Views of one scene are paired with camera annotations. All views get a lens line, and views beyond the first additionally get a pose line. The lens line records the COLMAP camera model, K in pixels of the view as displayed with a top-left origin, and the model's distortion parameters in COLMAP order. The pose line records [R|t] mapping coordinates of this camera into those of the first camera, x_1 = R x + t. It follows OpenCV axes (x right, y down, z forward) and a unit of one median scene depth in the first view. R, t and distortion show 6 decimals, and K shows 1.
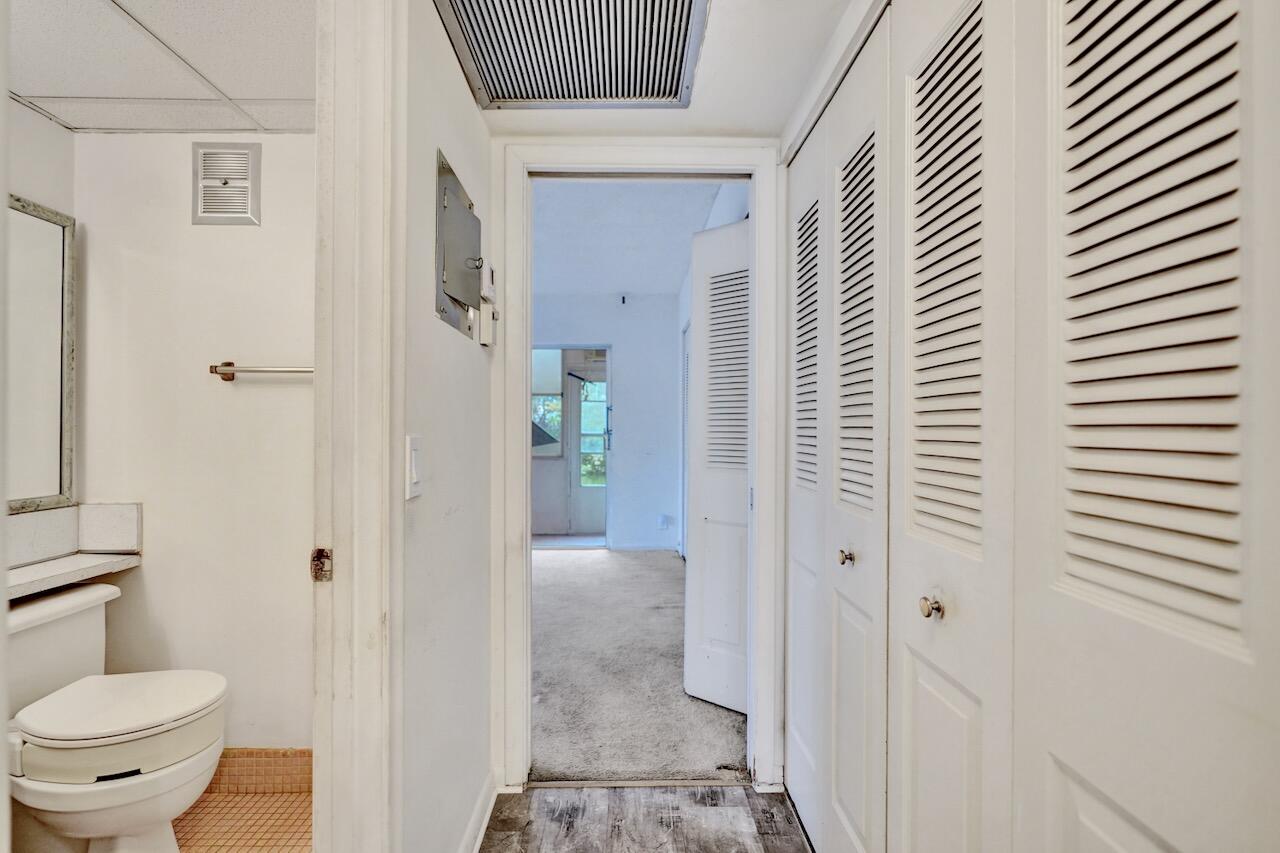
lens RADIAL K [[593.6, 0, 636.0], [0, 593.6, 432.5], [0, 0, 1]] dist [-0.002702, -0.000775]
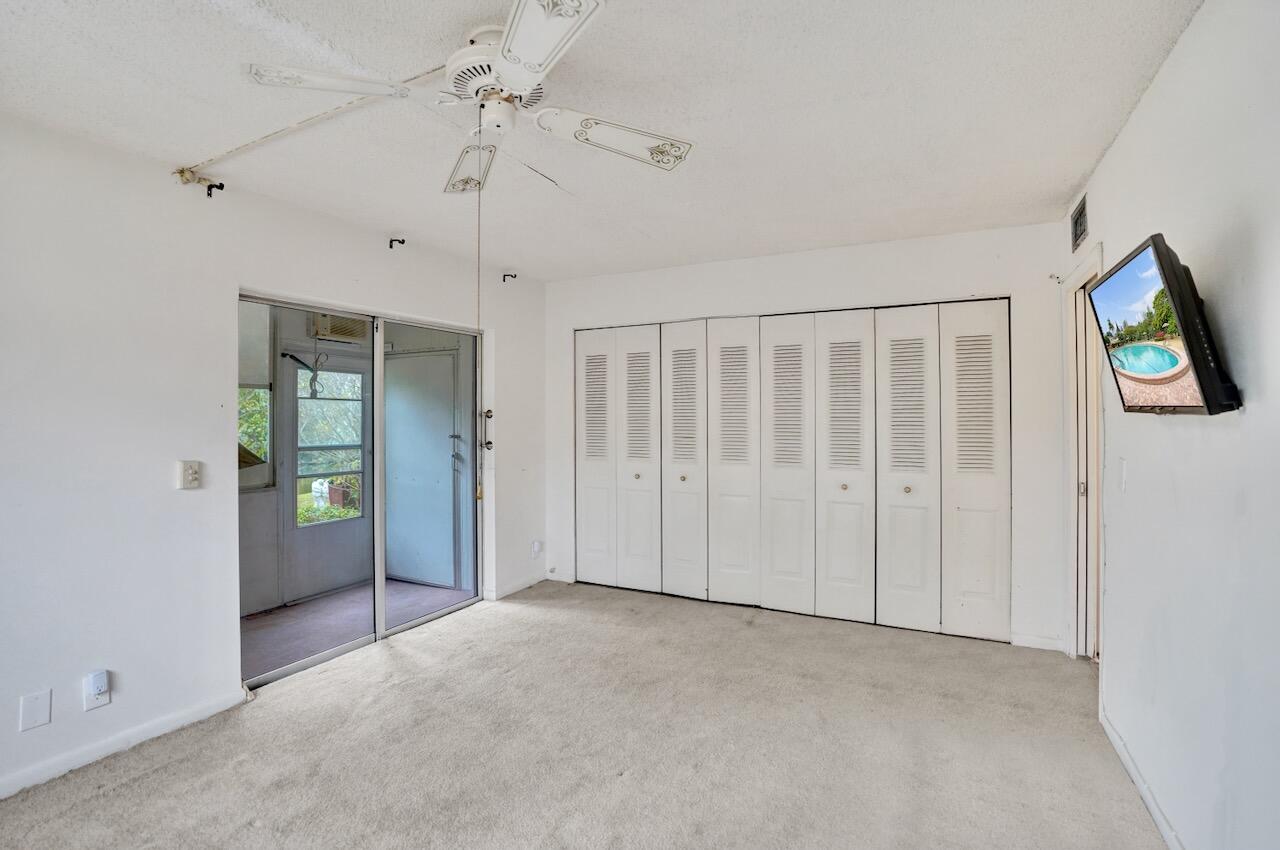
lens RADIAL K [[592.4, 0, 635.1], [0, 592.4, 425.0], [0, 0, 1]] dist [-0.077428, 0.034448]
pose [[0.466686, -0.011816, 0.884344, -0.491988], [0.005475, 0.999930, 0.010471, -0.027600], [-0.884406, -0.000045, 0.466718, 0.374526]]
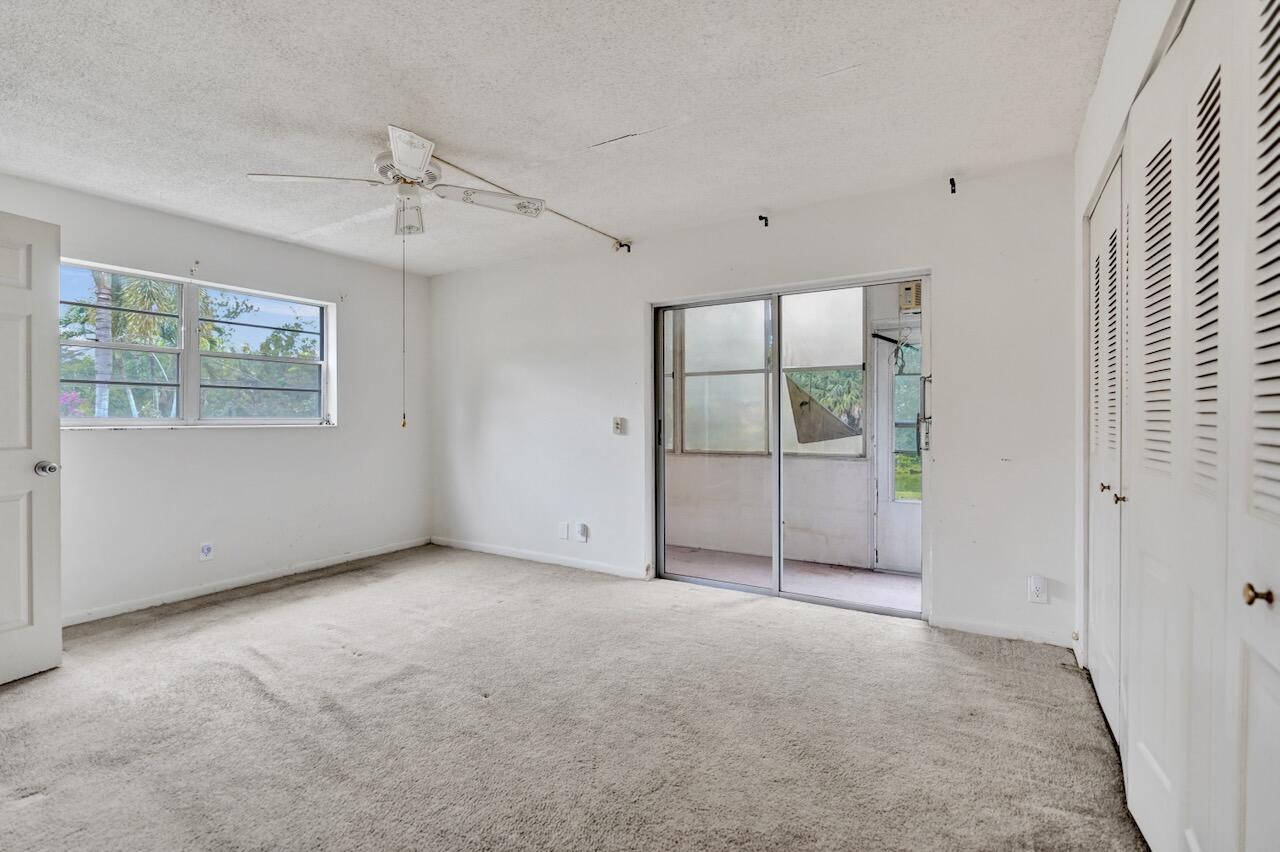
lens RADIAL K [[585.0, 0, 629.9], [0, 585.0, 418.7], [0, 0, 1]] dist [-0.022898, 0.000276]
pose [[0.839822, -0.004404, -0.542845, 0.014741], [0.001005, 0.999978, -0.006558, 0.001332], [0.542861, 0.004961, 0.839808, 0.285028]]
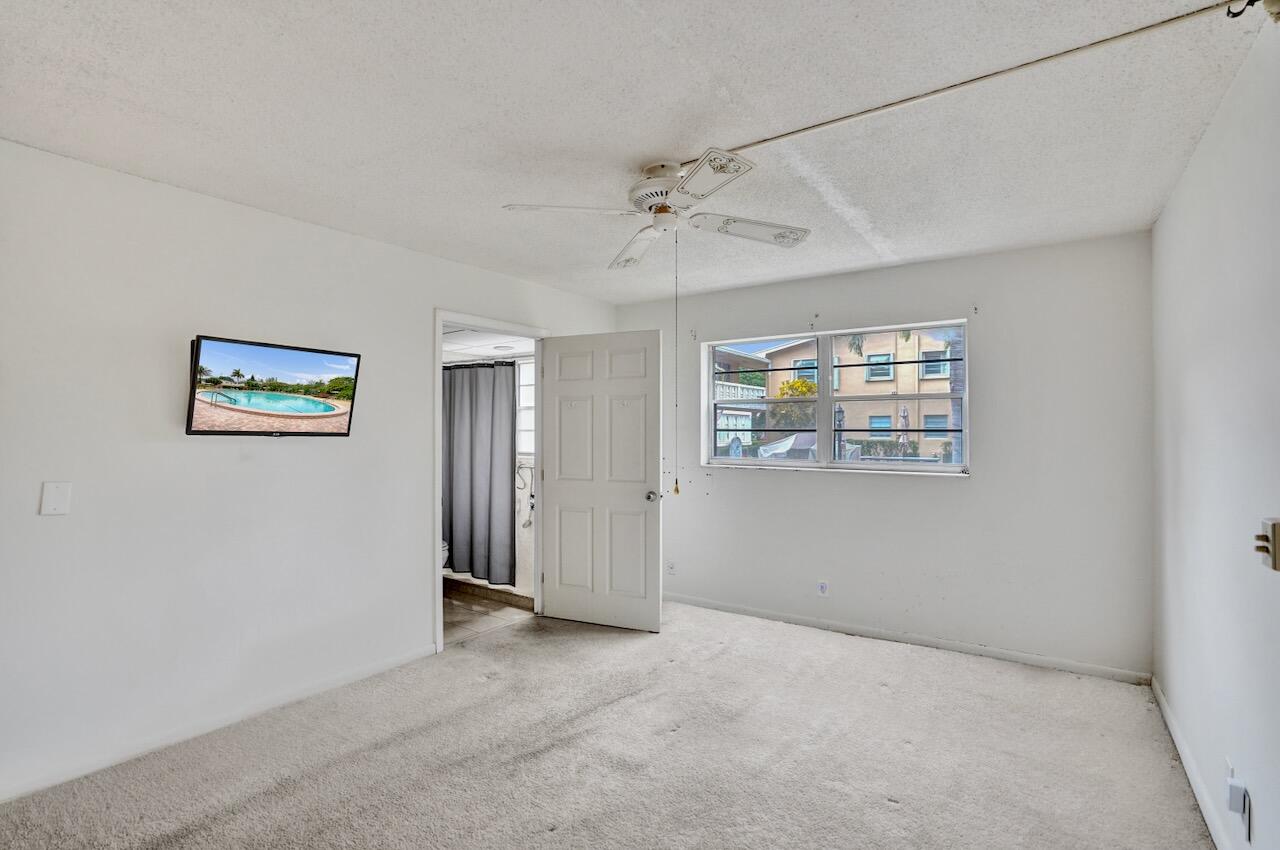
lens RADIAL K [[592.4, 0, 635.1], [0, 592.4, 425.0], [0, 0, 1]] dist [-0.077428, 0.034448]
pose [[-0.597688, -0.010757, -0.801657, -0.039214], [-0.003357, 0.999935, -0.010914, -0.032651], [0.801722, -0.003832, -0.597685, 0.726431]]
